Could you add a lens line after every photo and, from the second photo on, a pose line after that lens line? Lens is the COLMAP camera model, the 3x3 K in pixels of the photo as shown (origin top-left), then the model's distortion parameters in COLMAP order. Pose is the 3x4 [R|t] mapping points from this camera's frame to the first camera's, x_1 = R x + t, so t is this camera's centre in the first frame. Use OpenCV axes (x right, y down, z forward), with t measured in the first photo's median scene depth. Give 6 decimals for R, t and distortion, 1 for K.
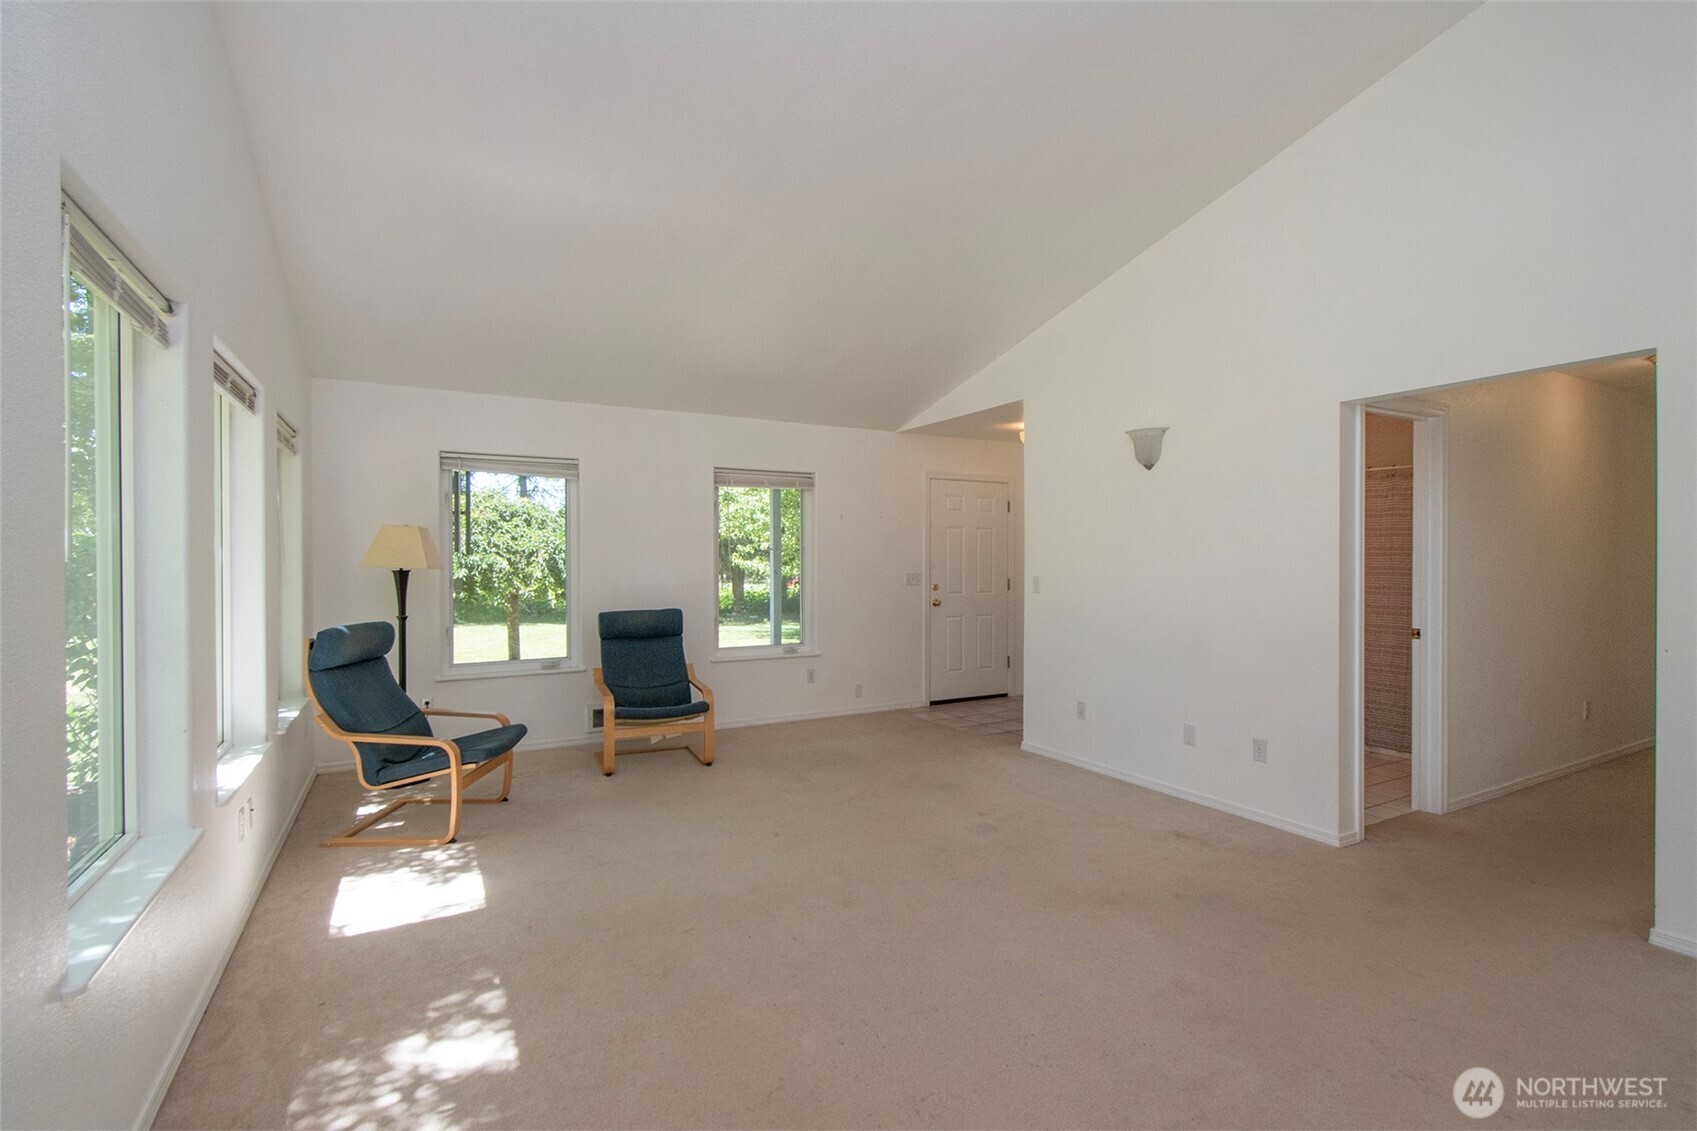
lens RADIAL K [[758.8, 0, 888.7], [0, 758.8, 568.2], [0, 0, 1]] dist [-0.000842, -0.000201]
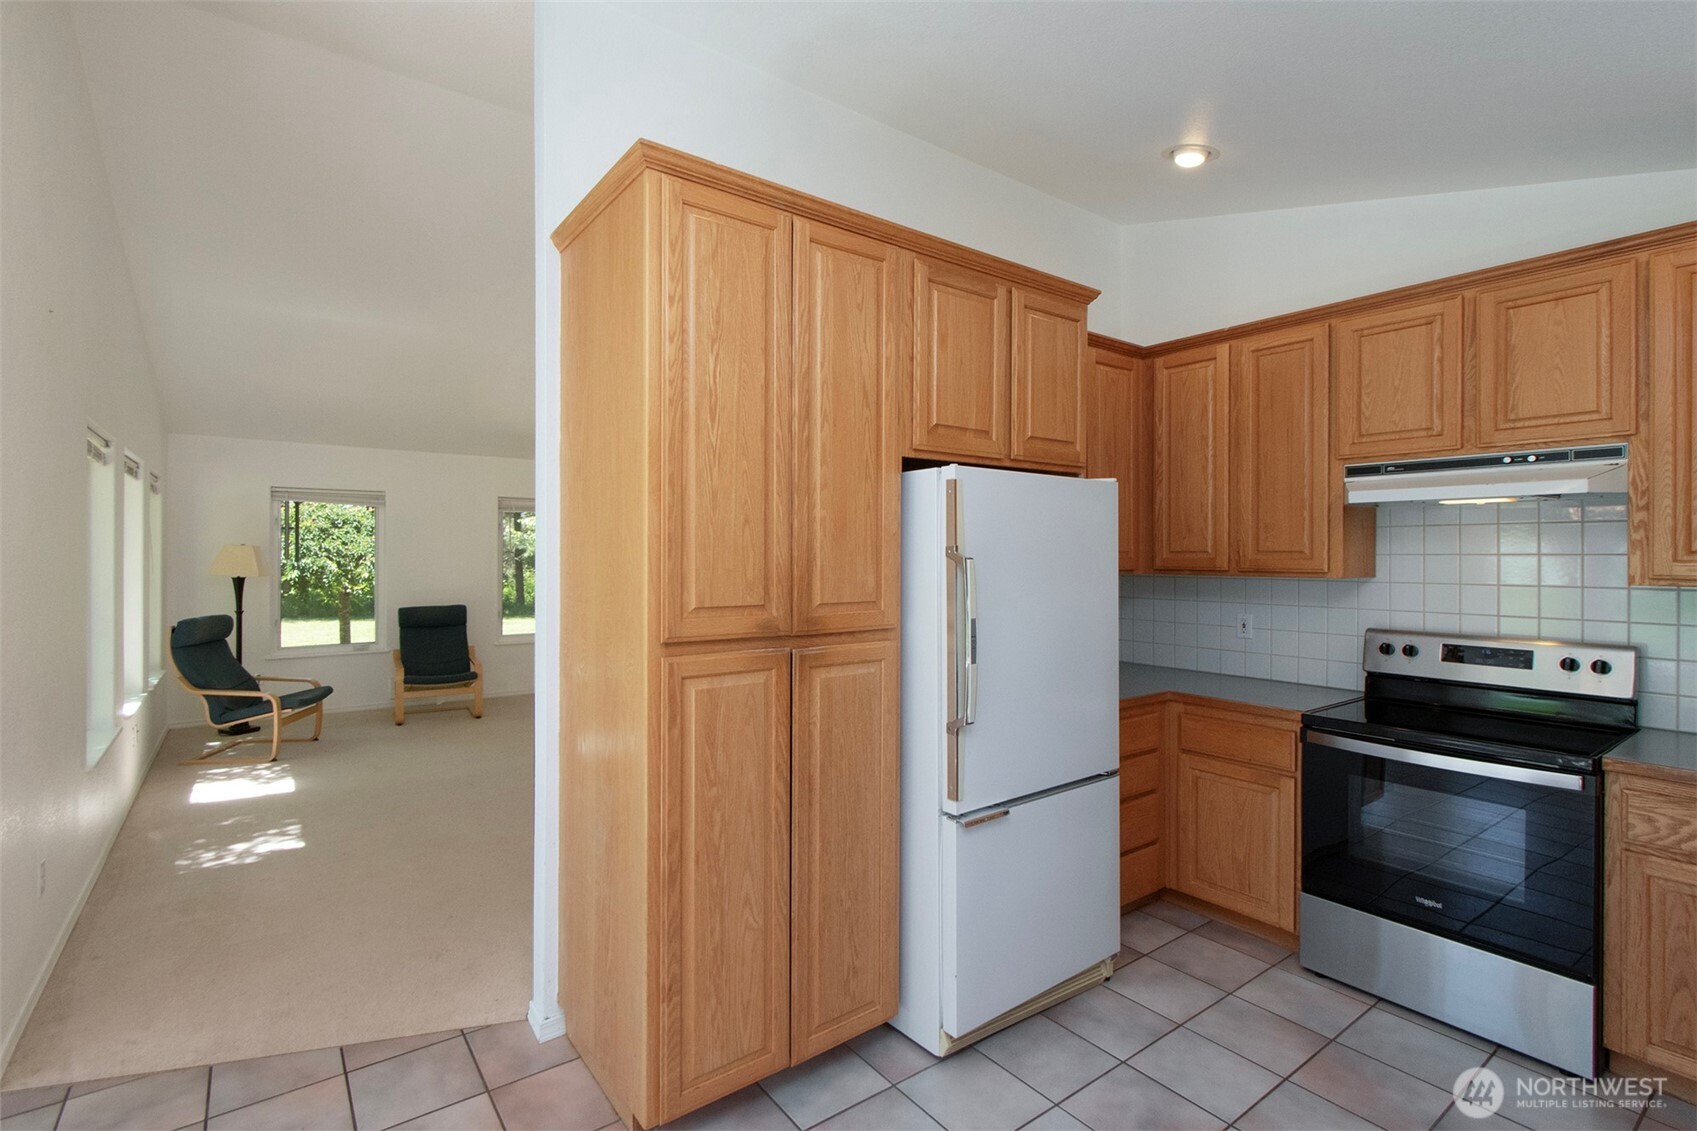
lens RADIAL K [[758.8, 0, 849.7], [0, 758.8, 554.6], [0, 0, 1]] dist [-0.000842, -0.000201]
pose [[0.994162, 0.003172, 0.107850, 0.286367], [-0.002068, 0.999944, -0.010348, -0.024687], [-0.107877, 0.010064, 0.994113, -0.449384]]
